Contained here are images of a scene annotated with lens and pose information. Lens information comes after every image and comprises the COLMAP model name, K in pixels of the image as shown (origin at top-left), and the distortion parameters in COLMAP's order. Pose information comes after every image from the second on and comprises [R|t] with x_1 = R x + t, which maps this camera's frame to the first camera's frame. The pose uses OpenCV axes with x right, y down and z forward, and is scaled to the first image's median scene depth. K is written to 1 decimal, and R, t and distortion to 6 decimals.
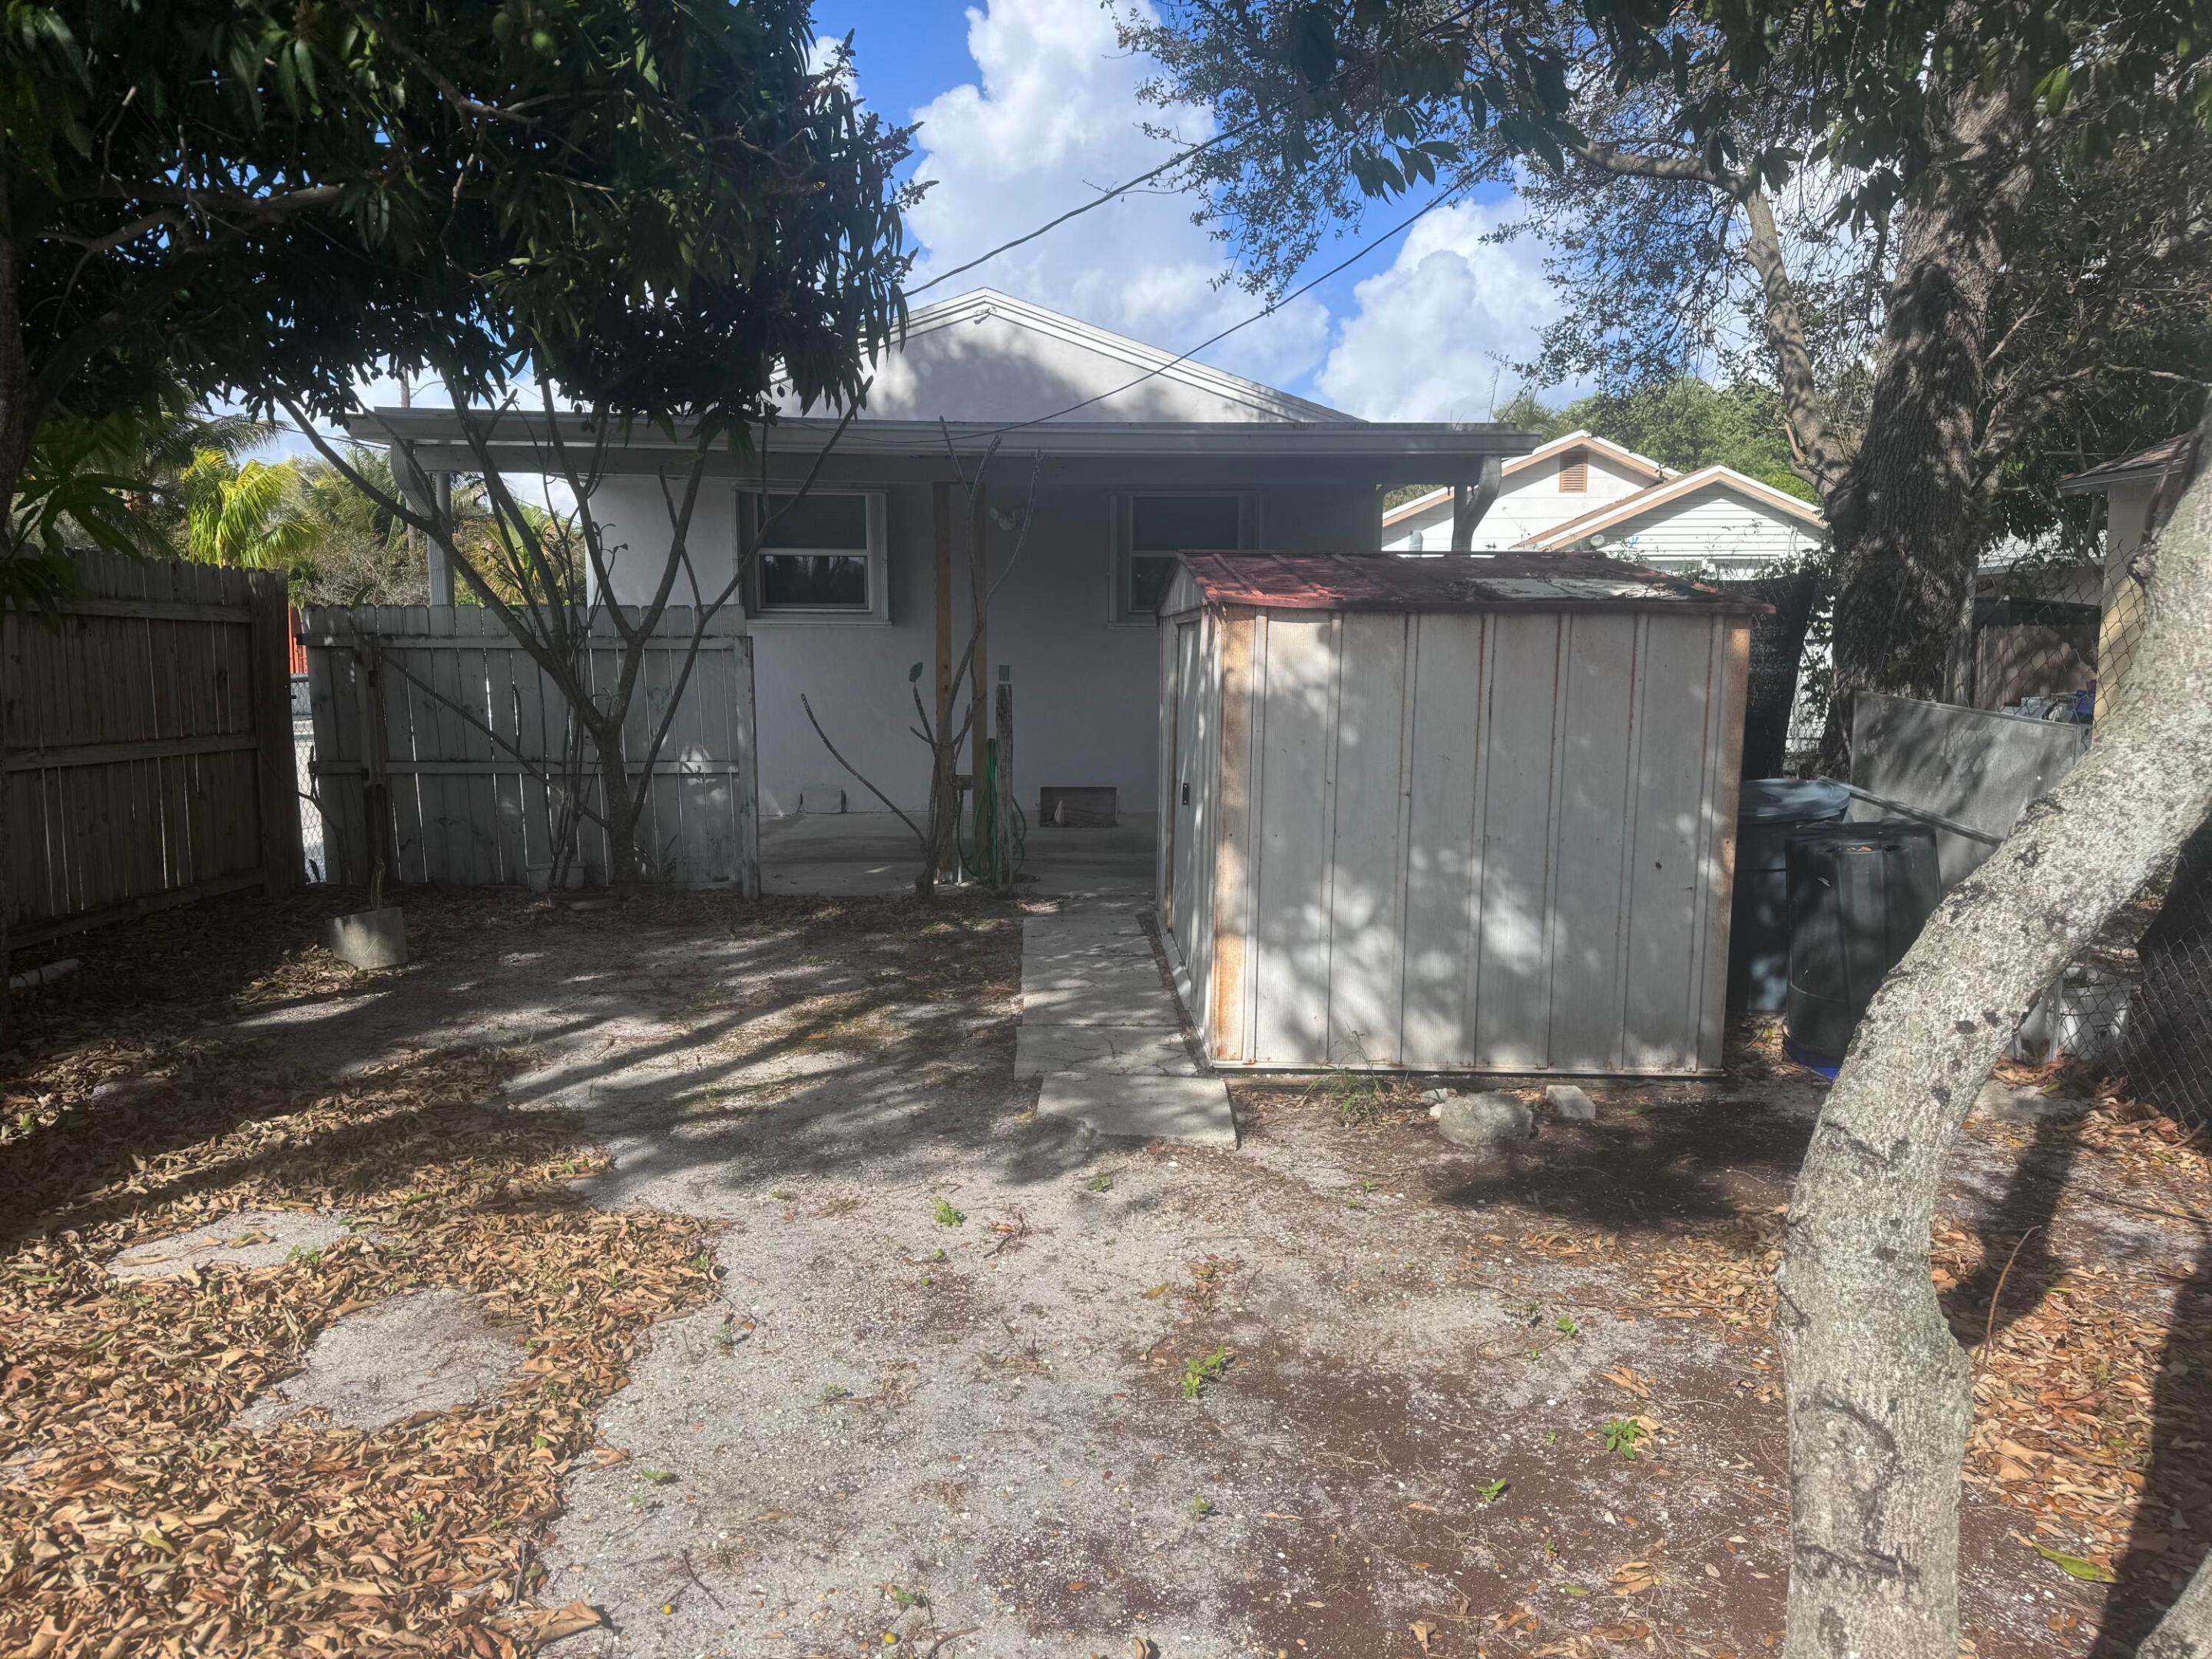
lens RADIAL K [[1524.1, 0, 1106.0], [0, 1524.1, 829.5], [0, 0, 1]] dist [0.062853, -0.131759]
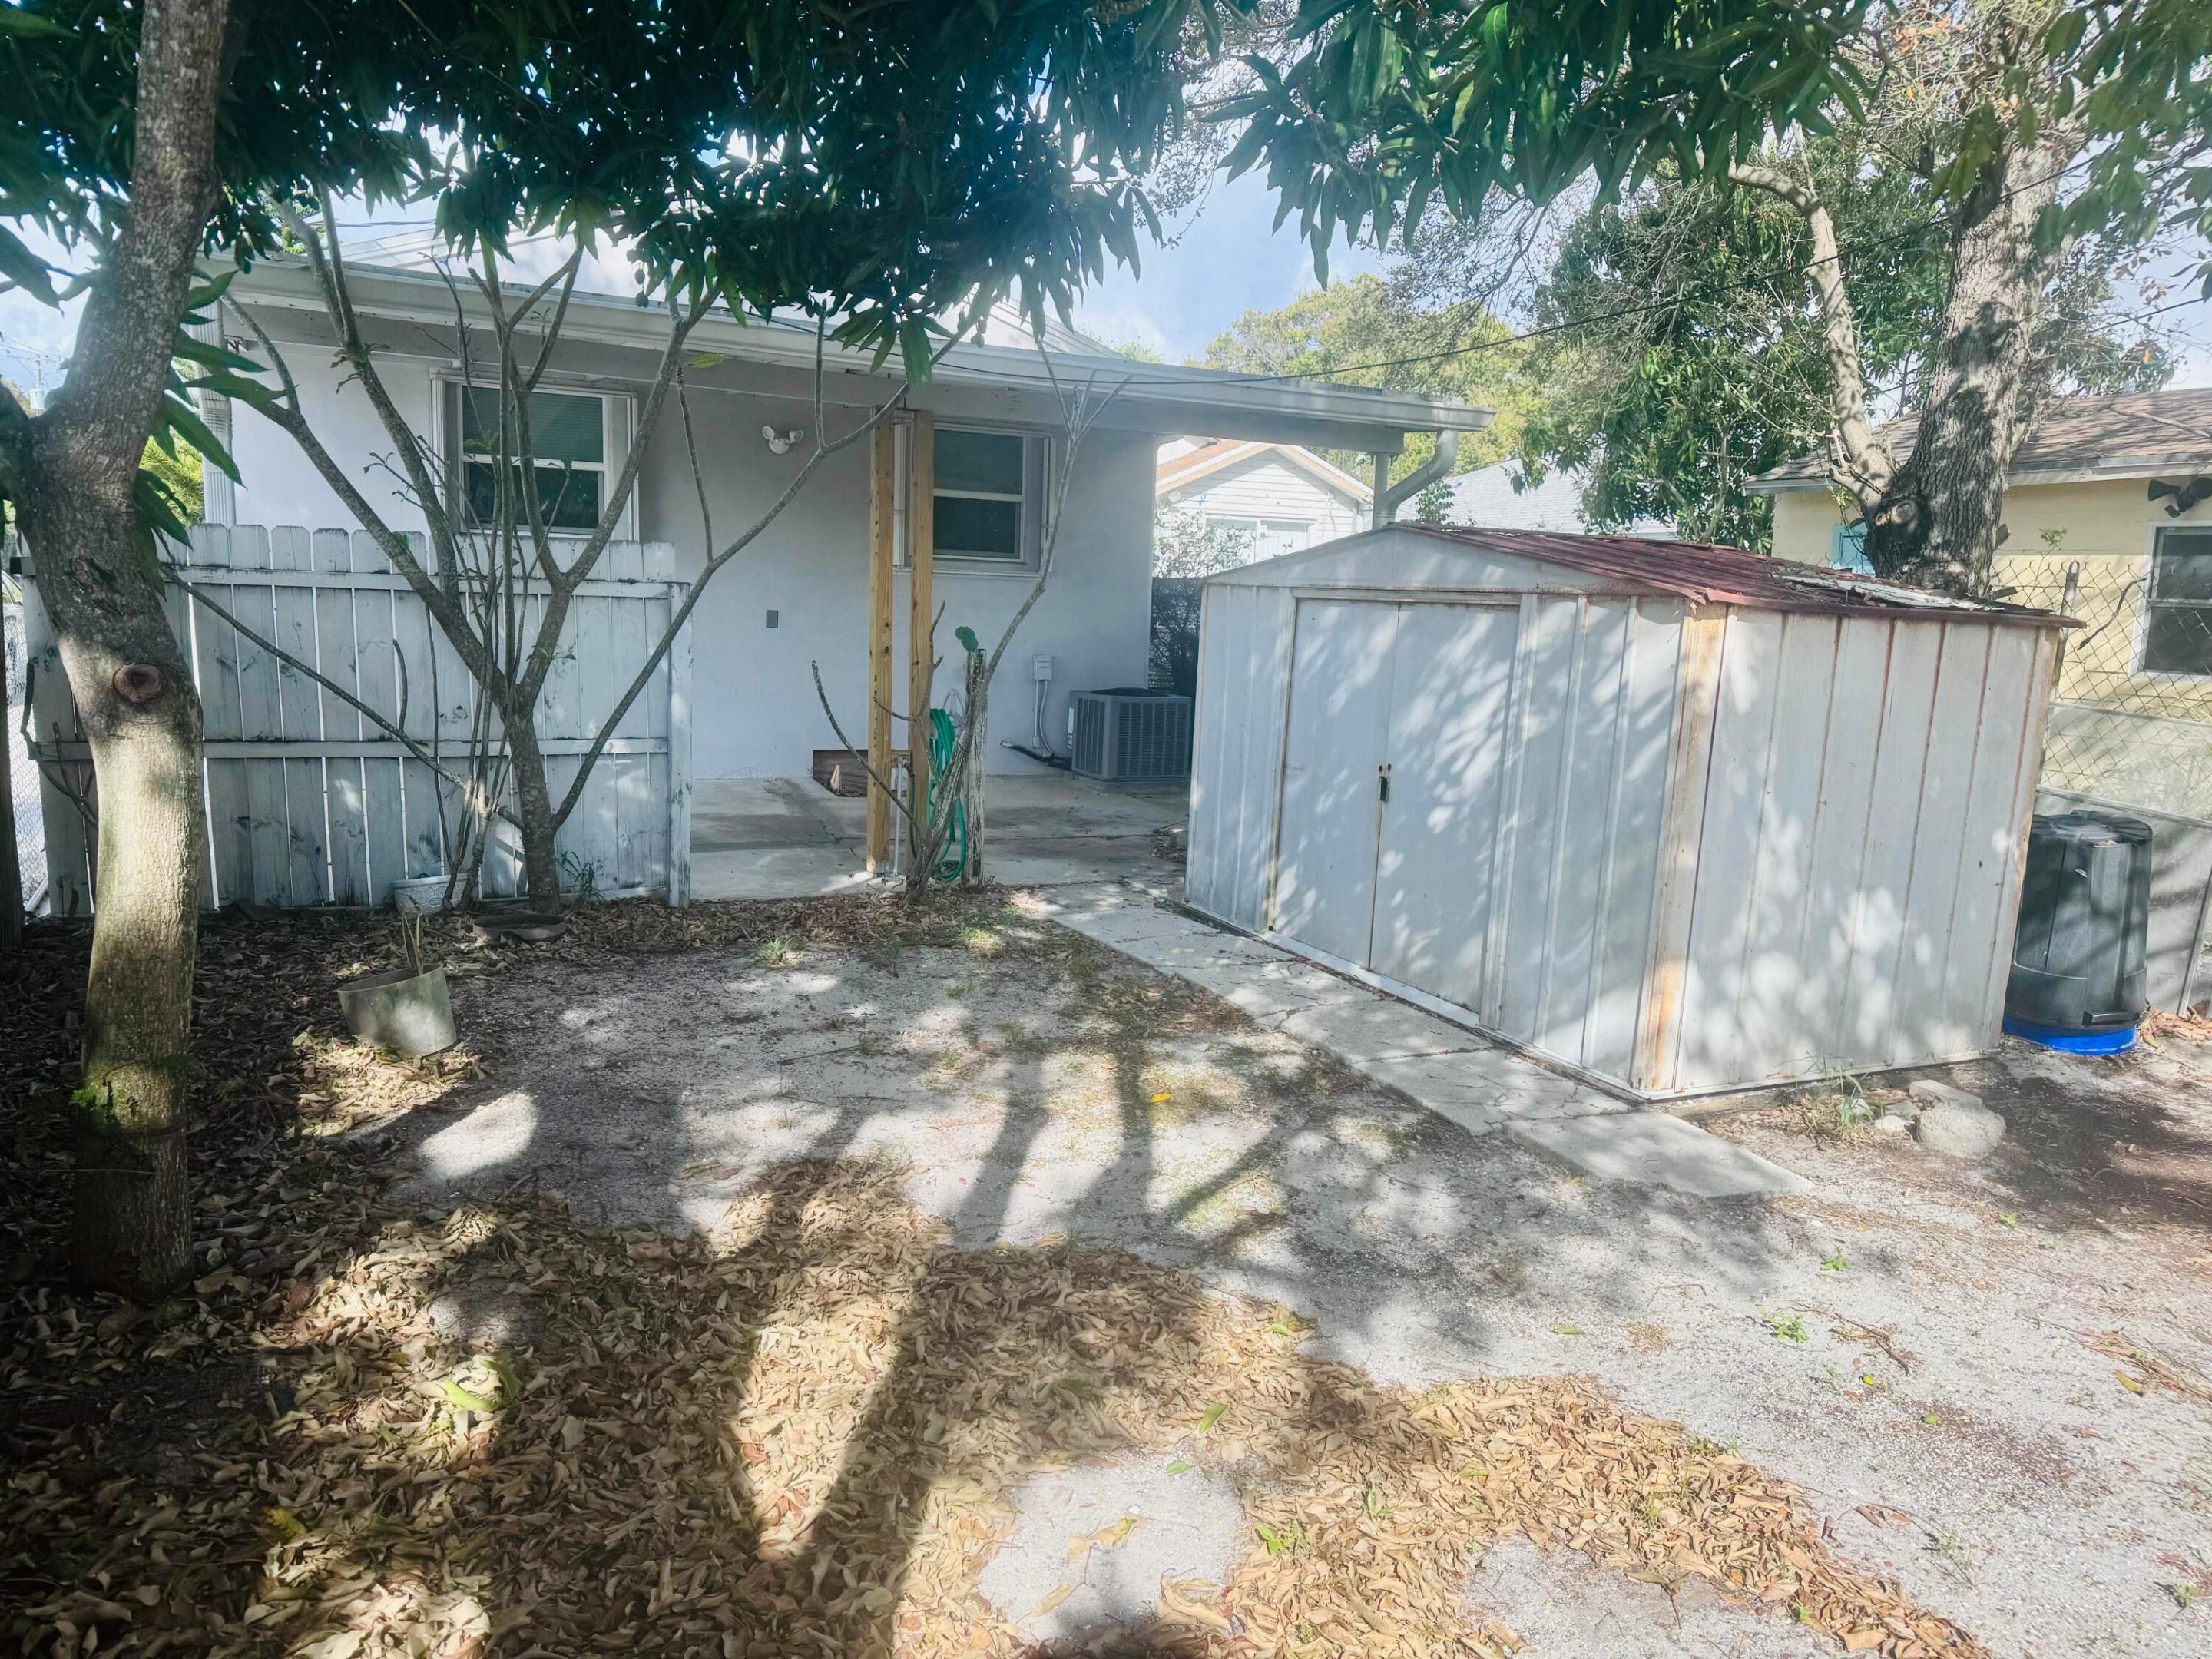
lens RADIAL K [[1524.1, 0, 1106.0], [0, 1524.1, 829.5], [0, 0, 1]] dist [0.062853, -0.131759]
pose [[0.905640, -0.028940, 0.423060, -0.611828], [0.009429, 0.998796, 0.048138, -0.055438], [-0.423944, -0.039606, 0.904822, 0.299831]]
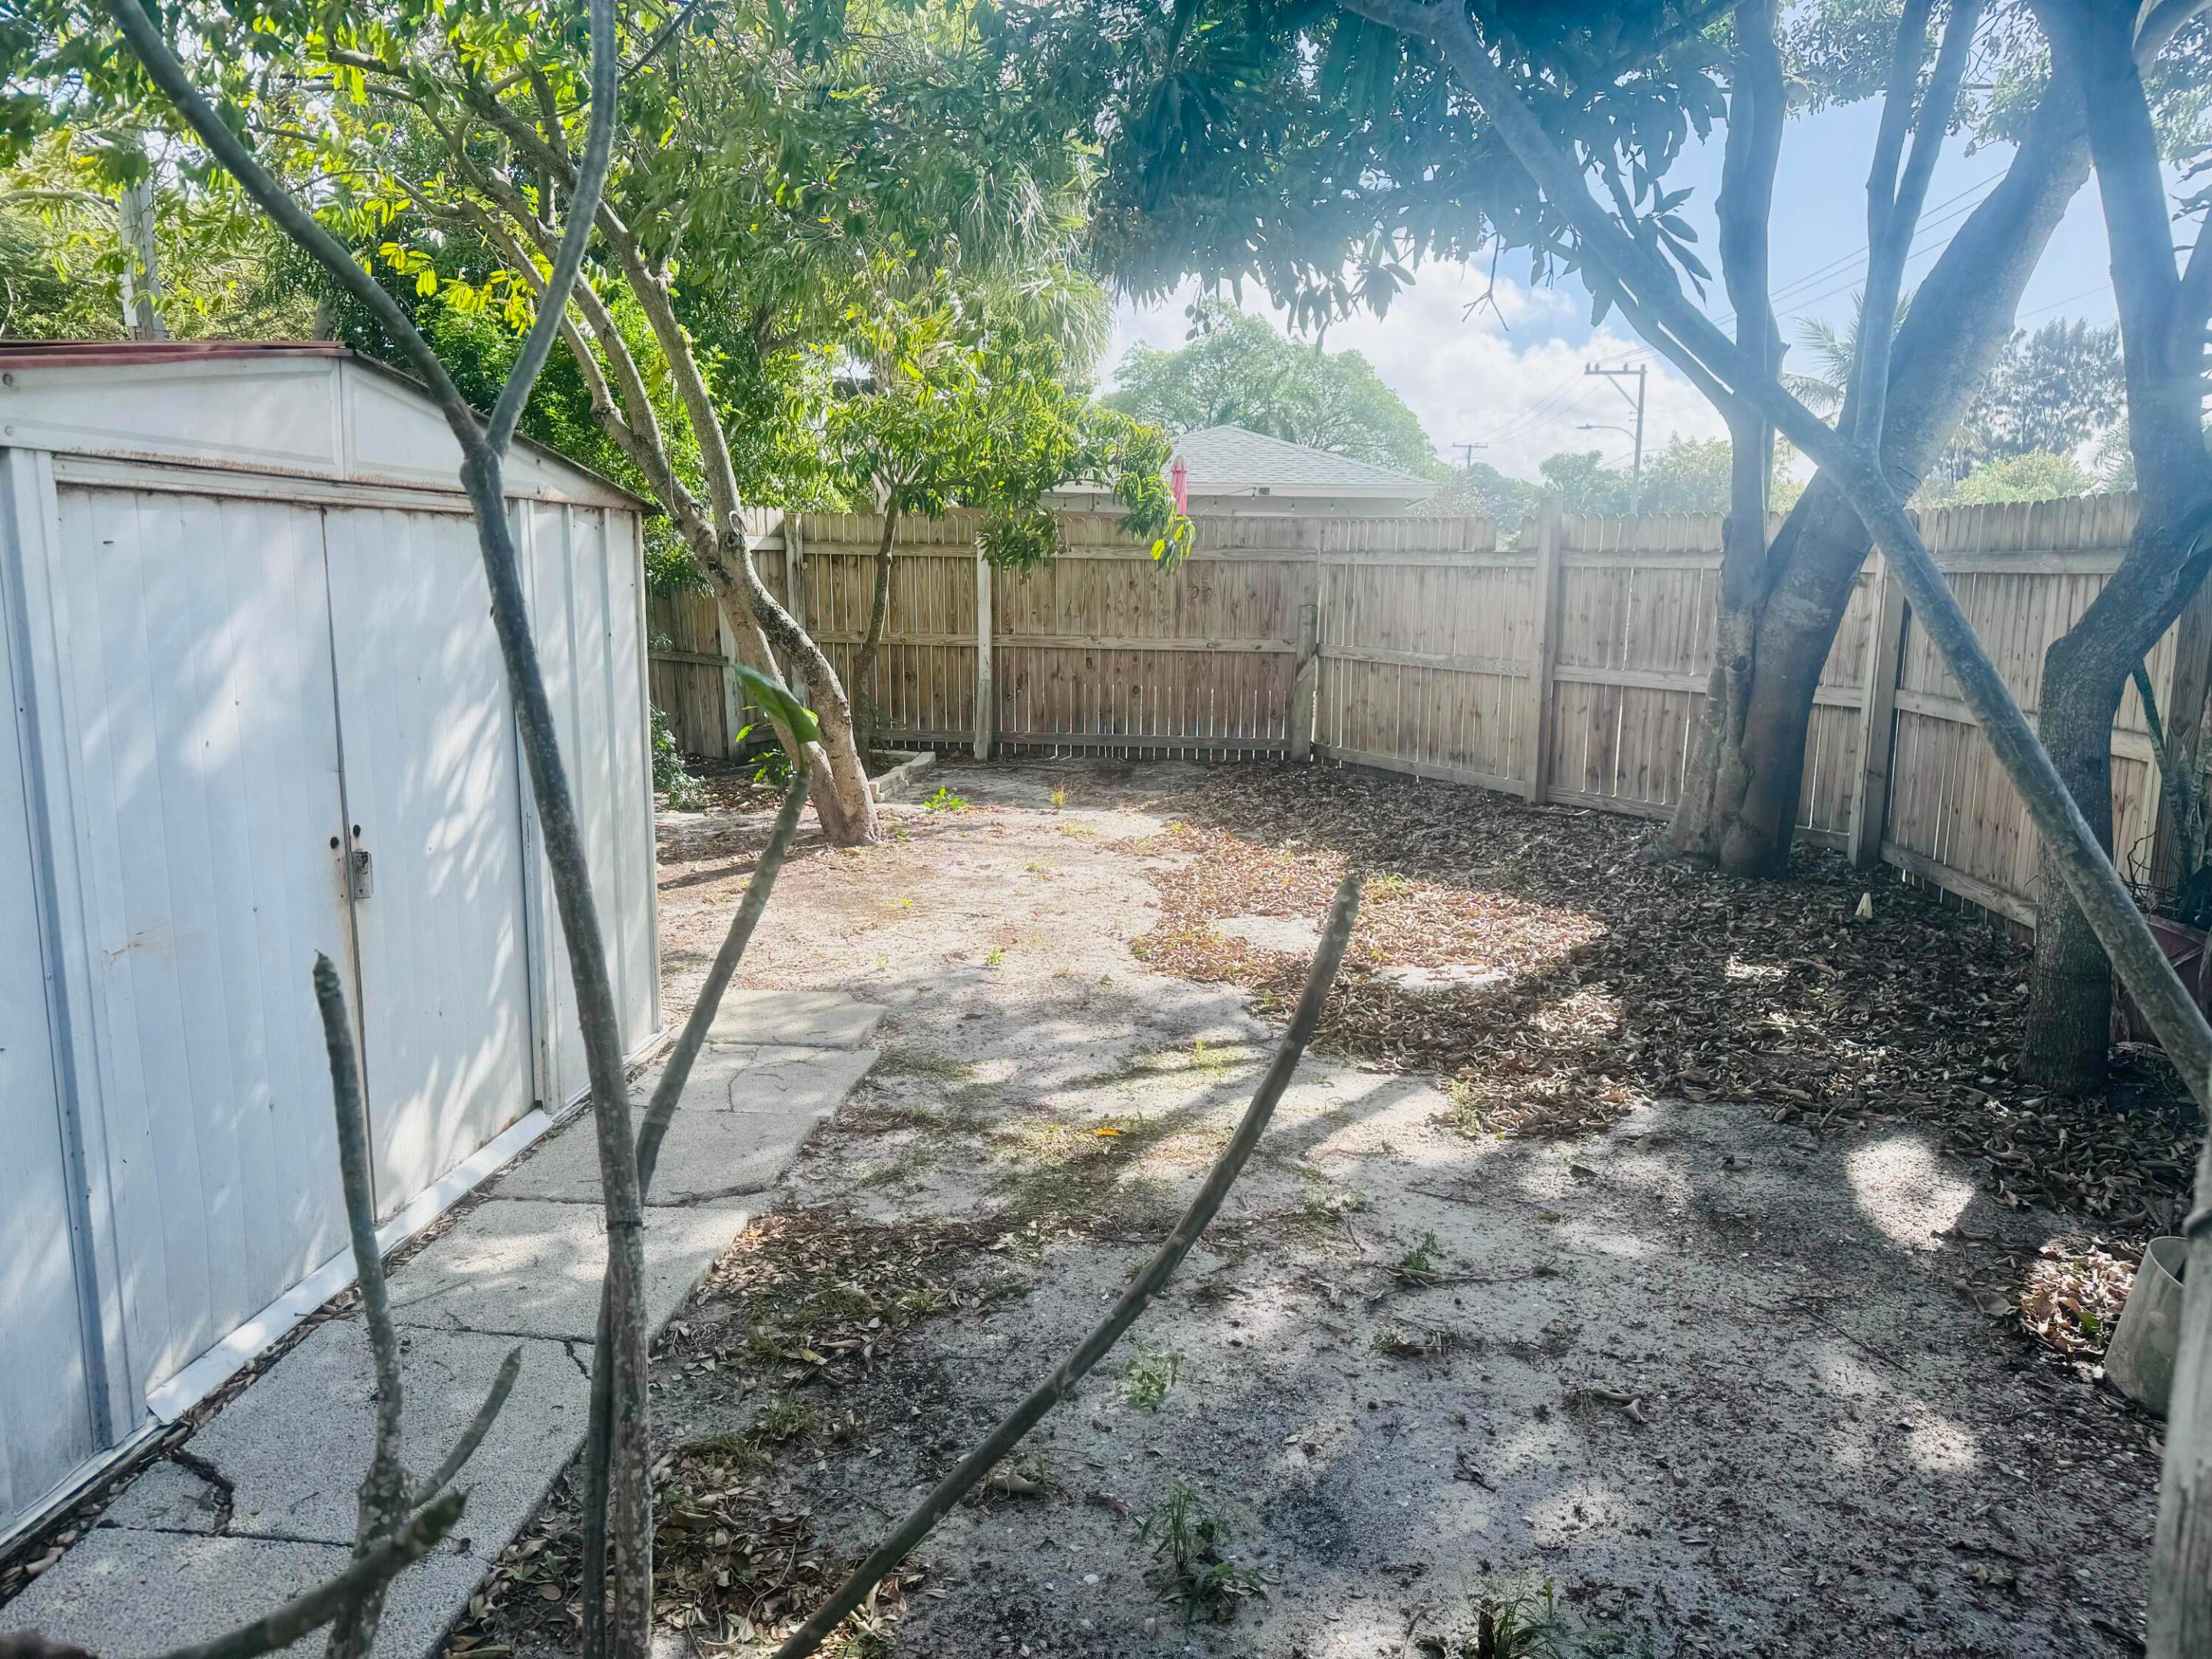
lens RADIAL K [[1524.1, 0, 1106.0], [0, 1524.1, 829.5], [0, 0, 1]] dist [0.062853, -0.131759]
pose [[-0.990901, -0.043968, 0.127208, -0.287618], [-0.007786, 0.962279, 0.271955, -0.213127], [-0.134367, 0.268490, -0.953865, 1.819596]]
